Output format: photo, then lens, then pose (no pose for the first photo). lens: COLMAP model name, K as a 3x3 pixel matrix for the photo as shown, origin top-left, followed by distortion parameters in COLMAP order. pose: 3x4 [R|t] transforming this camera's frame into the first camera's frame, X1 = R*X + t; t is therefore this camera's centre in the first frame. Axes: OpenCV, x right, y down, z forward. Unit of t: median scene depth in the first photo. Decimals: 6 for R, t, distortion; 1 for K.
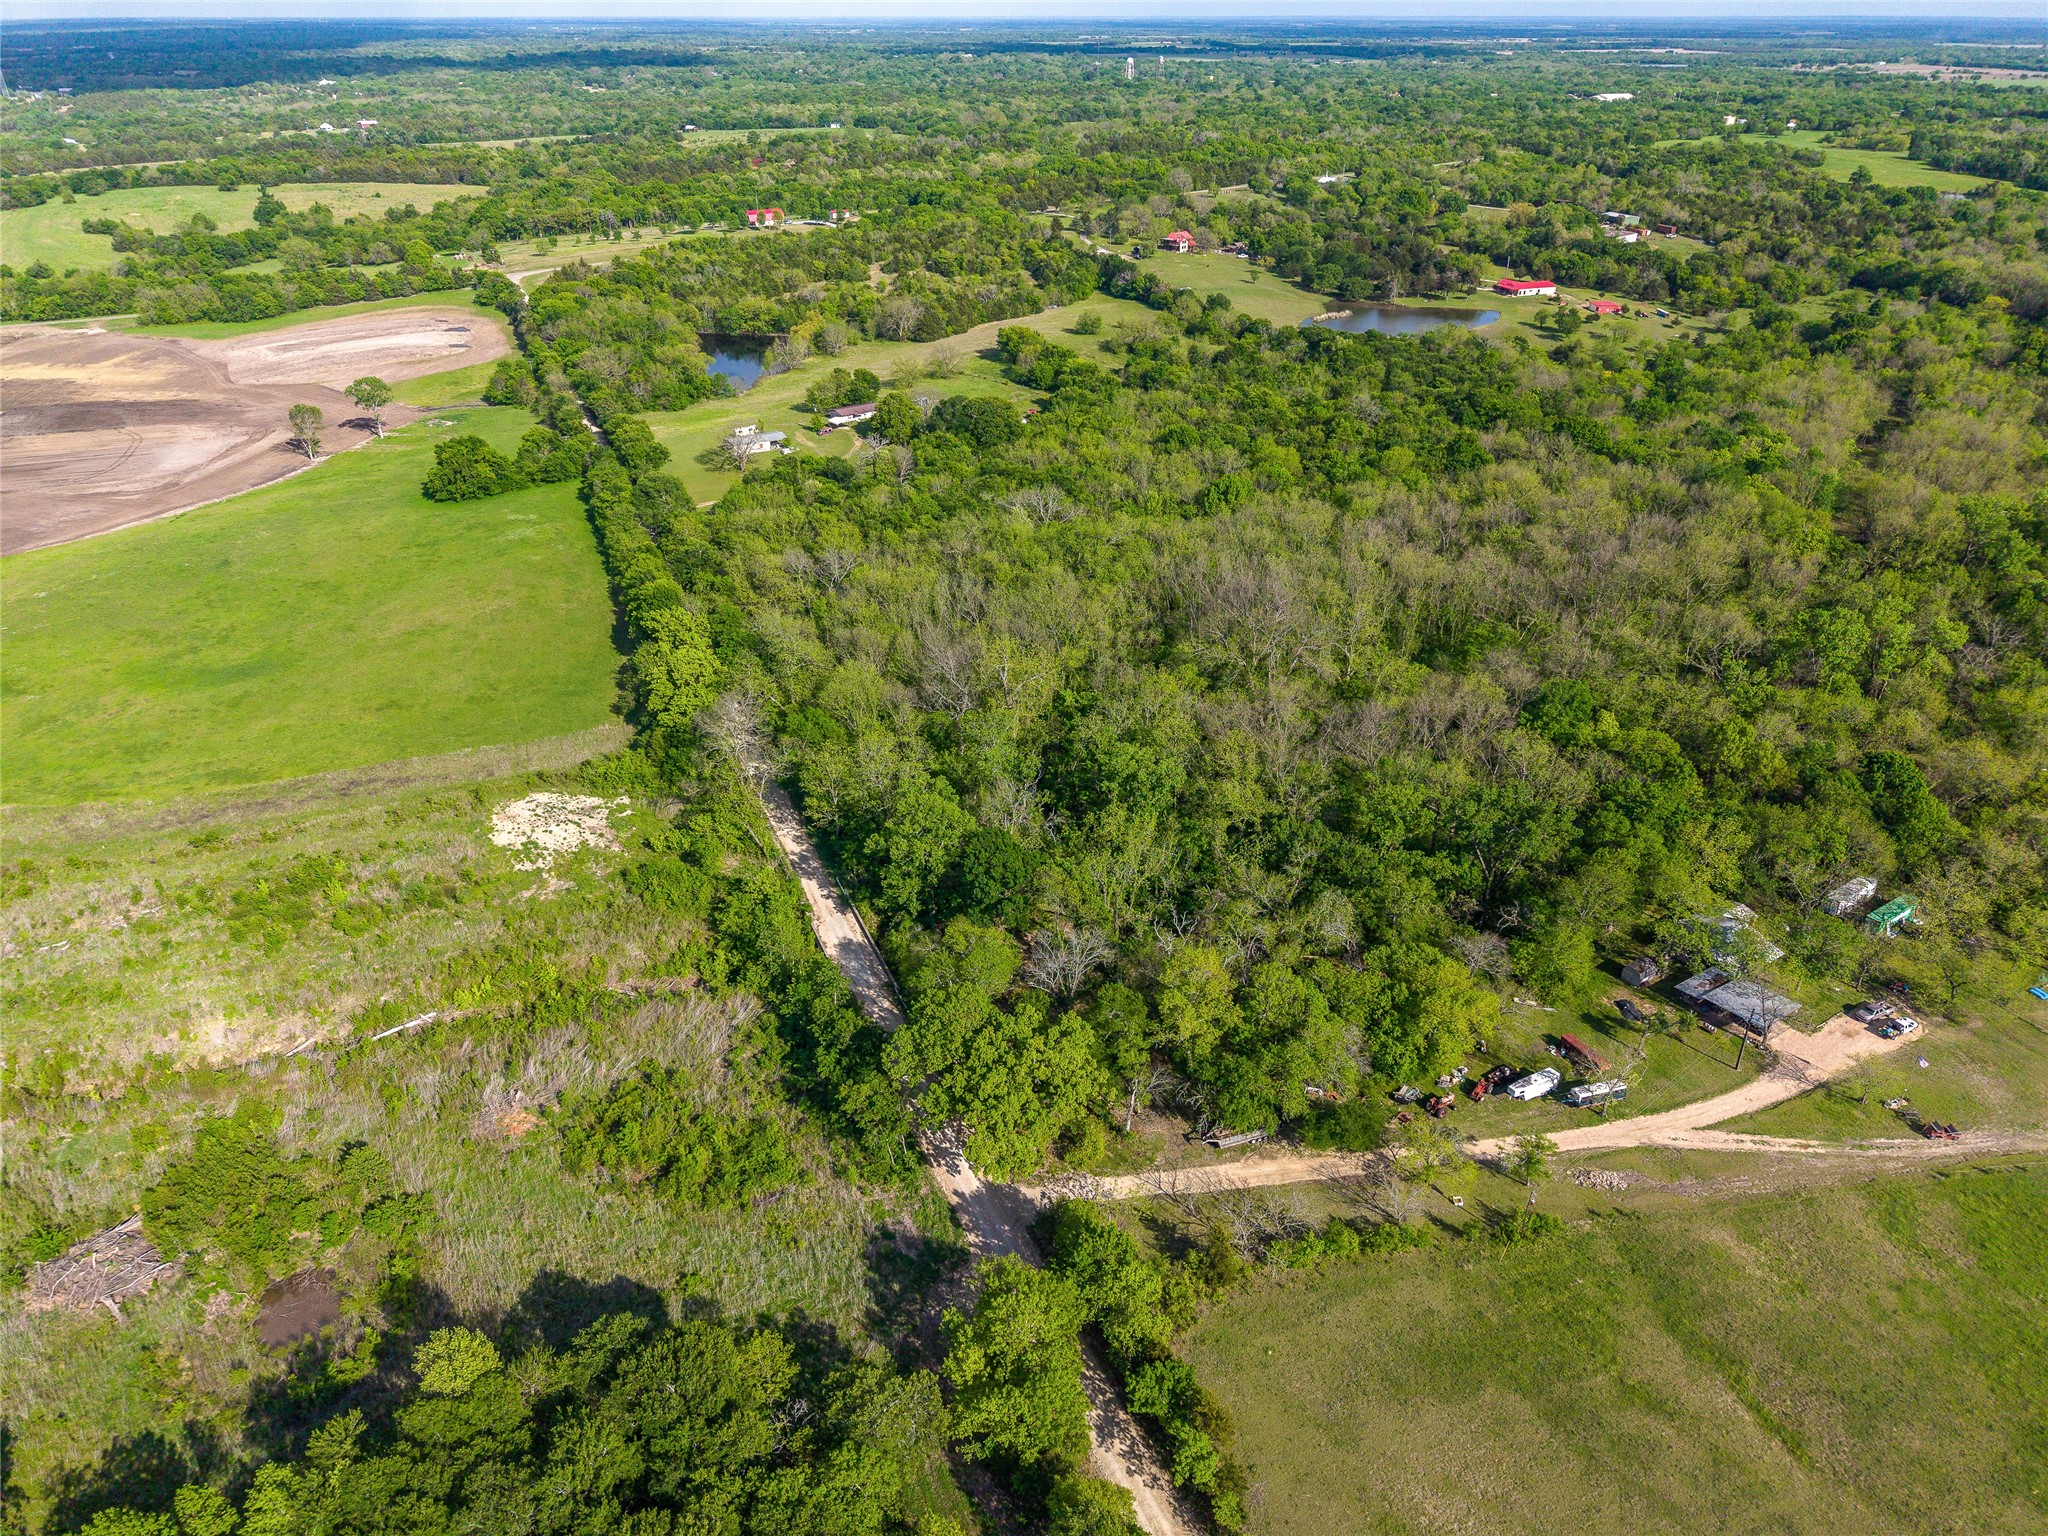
lens RADIAL K [[1368.2, 0, 1024.0], [0, 1368.2, 768.0], [0, 0, 1]] dist [0.019357, -0.019909]
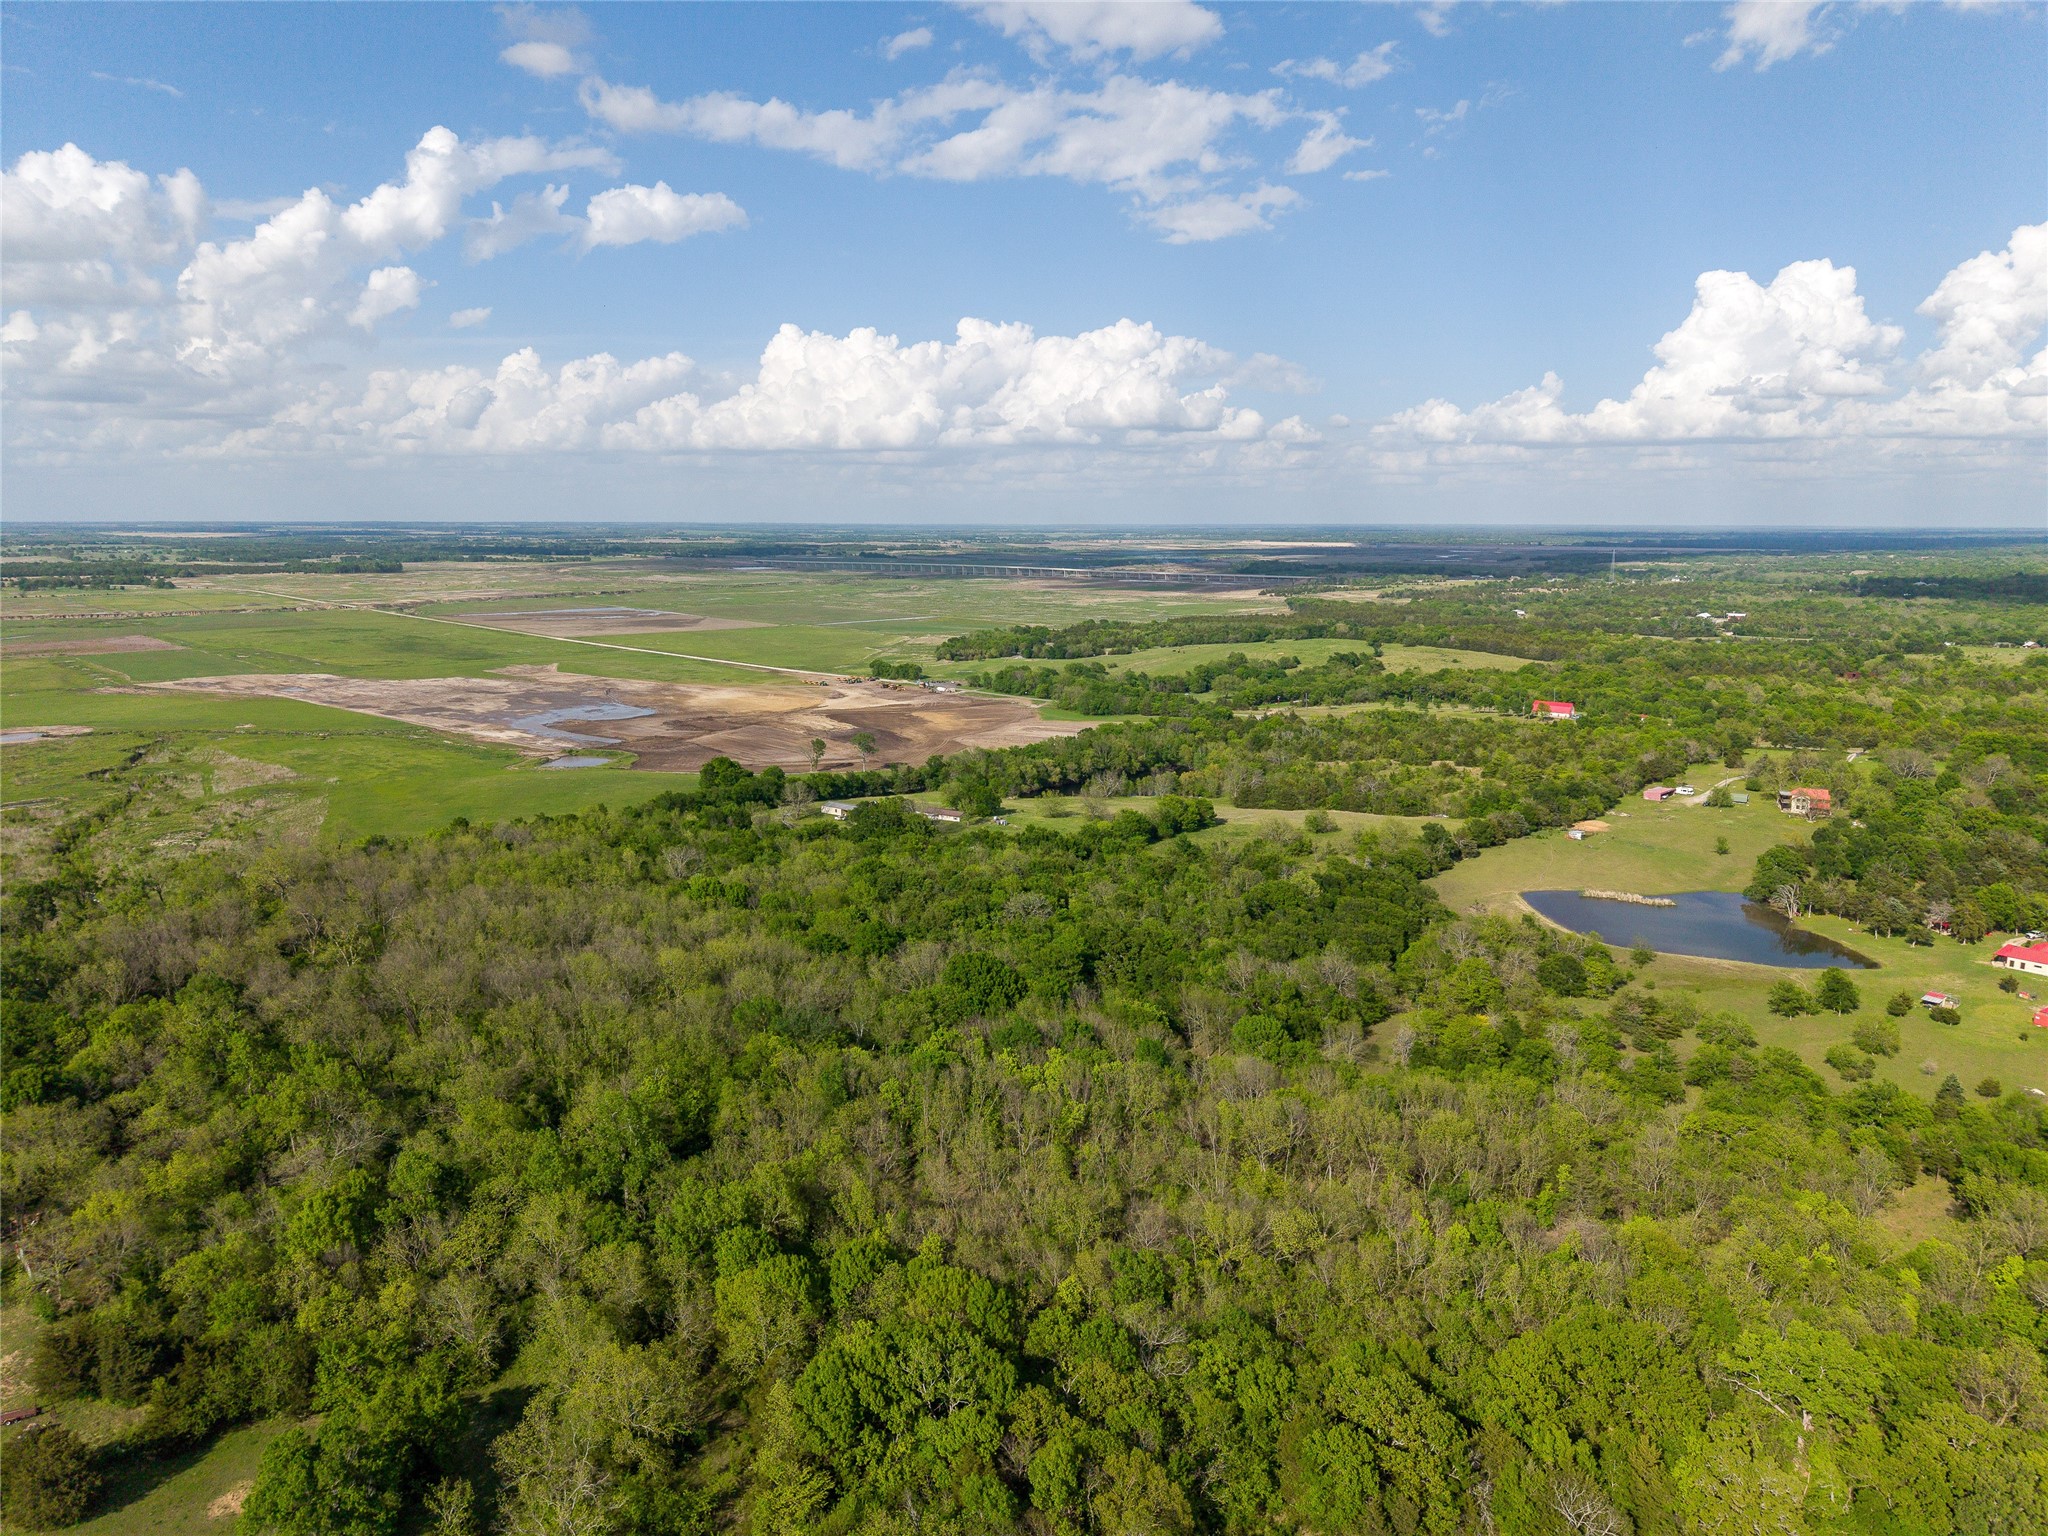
lens RADIAL K [[1359.0, 0, 1024.0], [0, 1359.0, 768.0], [0, 0, 1]] dist [0.159598, -0.242772]
pose [[0.361739, 0.168886, -0.916855, 0.947254], [-0.453202, 0.891288, -0.014632, -0.291537], [0.814711, 0.420813, 0.398953, 0.519833]]
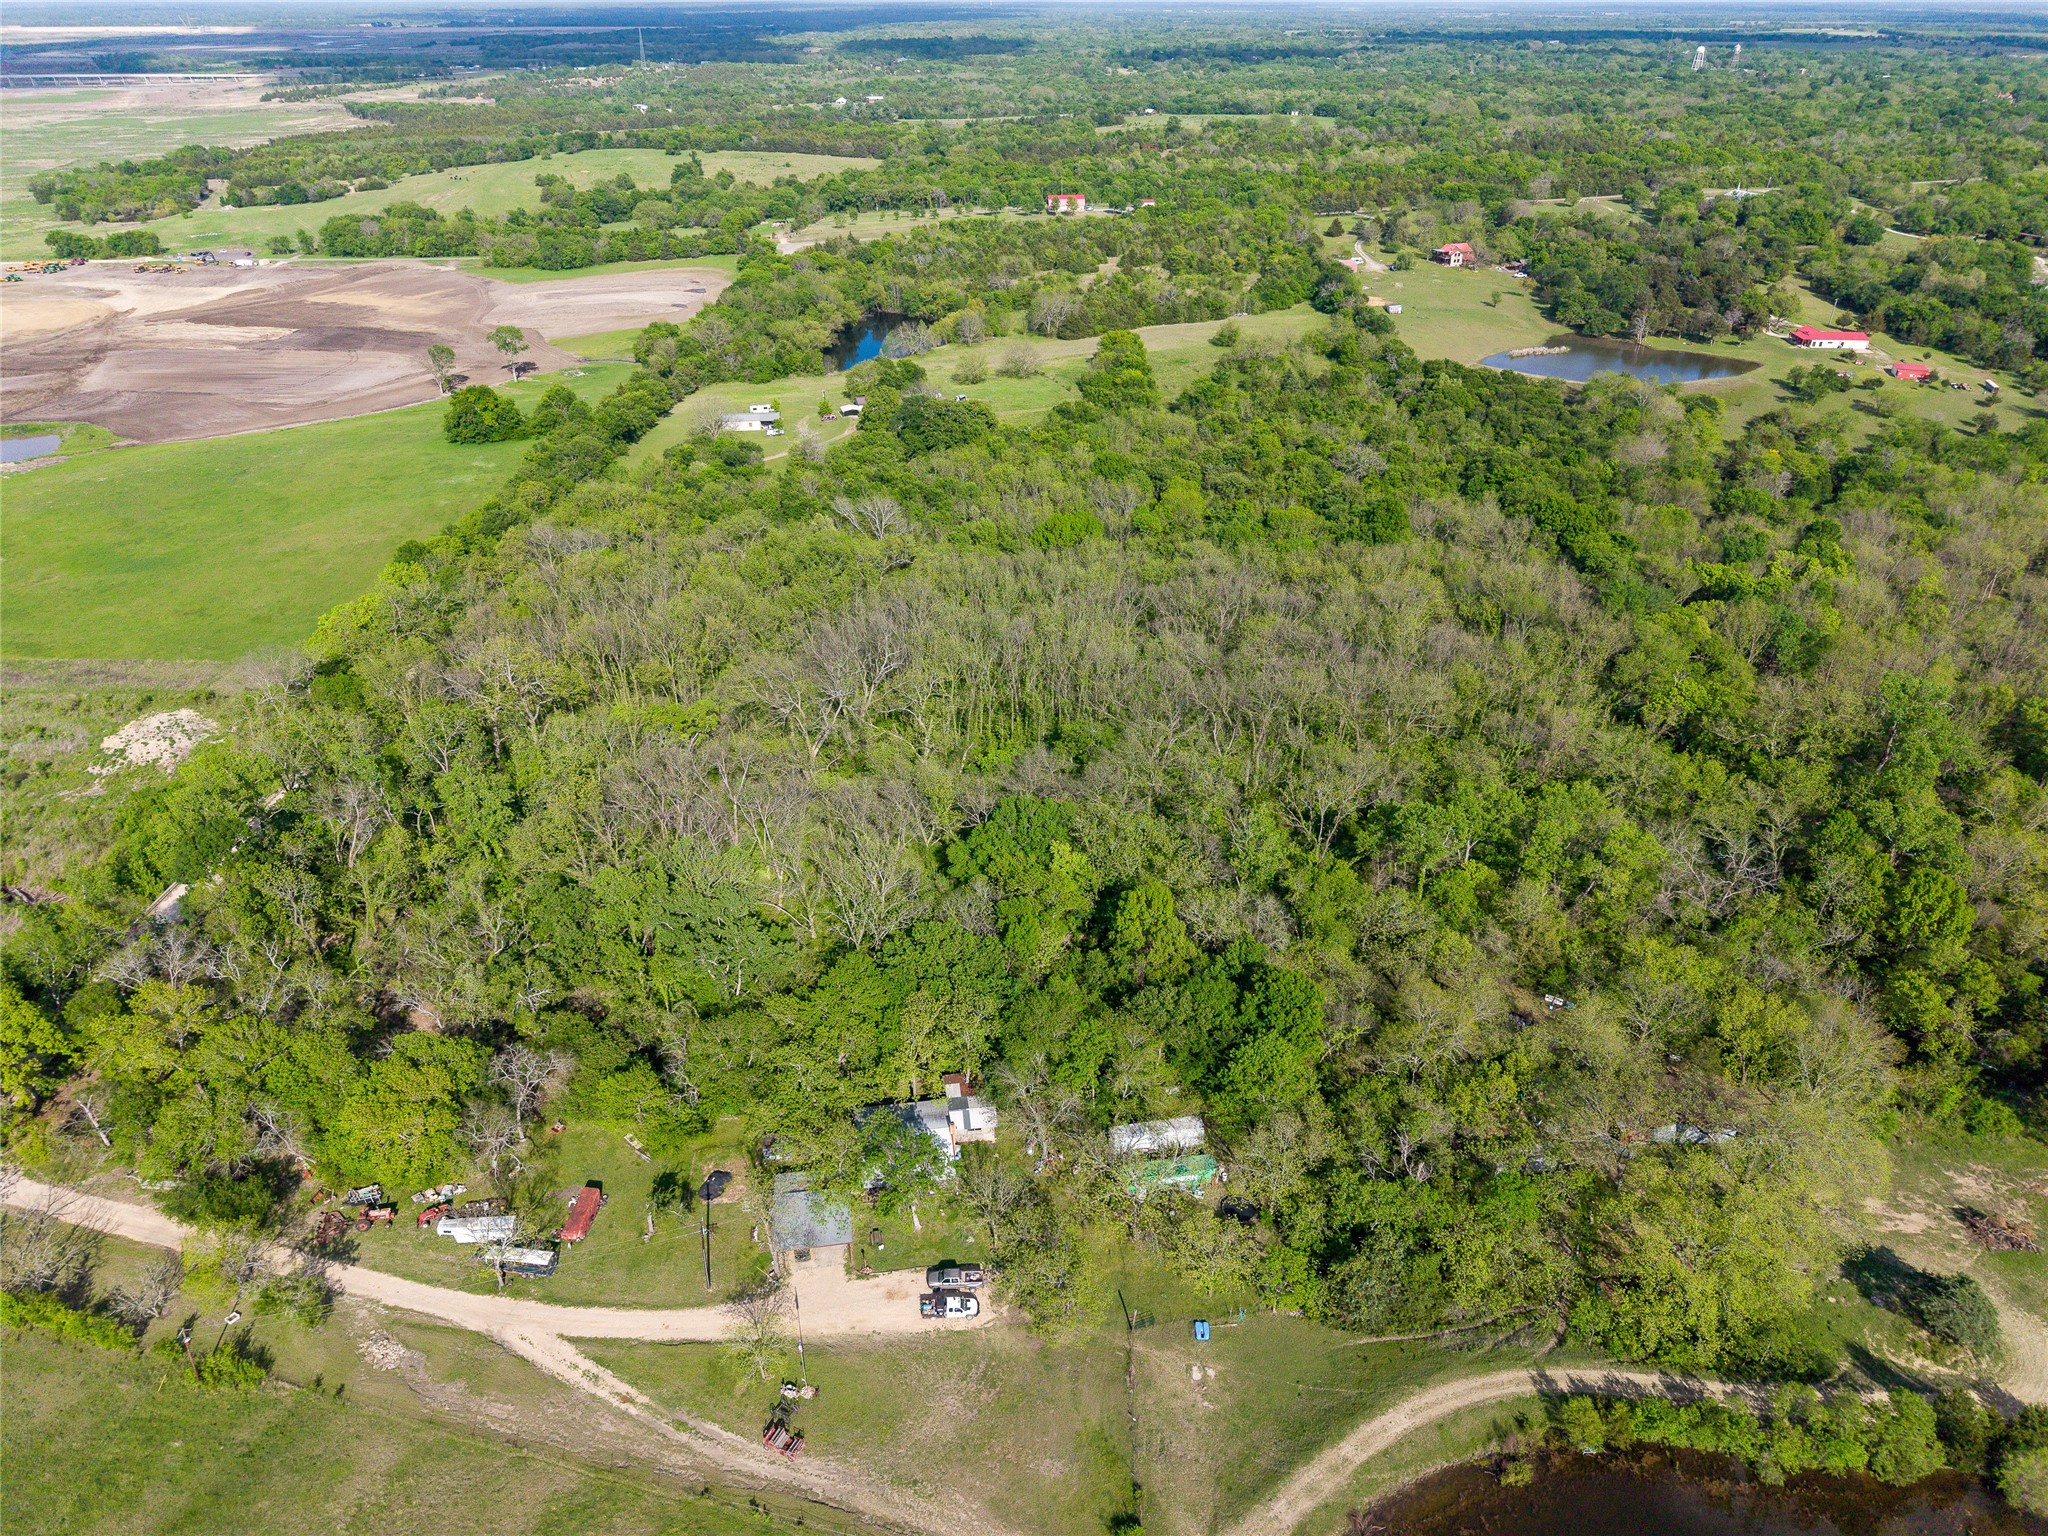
lens RADIAL K [[1374.6, 0, 1024.0], [0, 1374.6, 768.0], [0, 0, 1]] dist [0.010123, -0.005057]
pose [[0.915559, 0.197021, -0.350621, 0.347688], [-0.194085, 0.980003, 0.043879, -0.060543], [0.352255, 0.027876, 0.935489, 0.107264]]
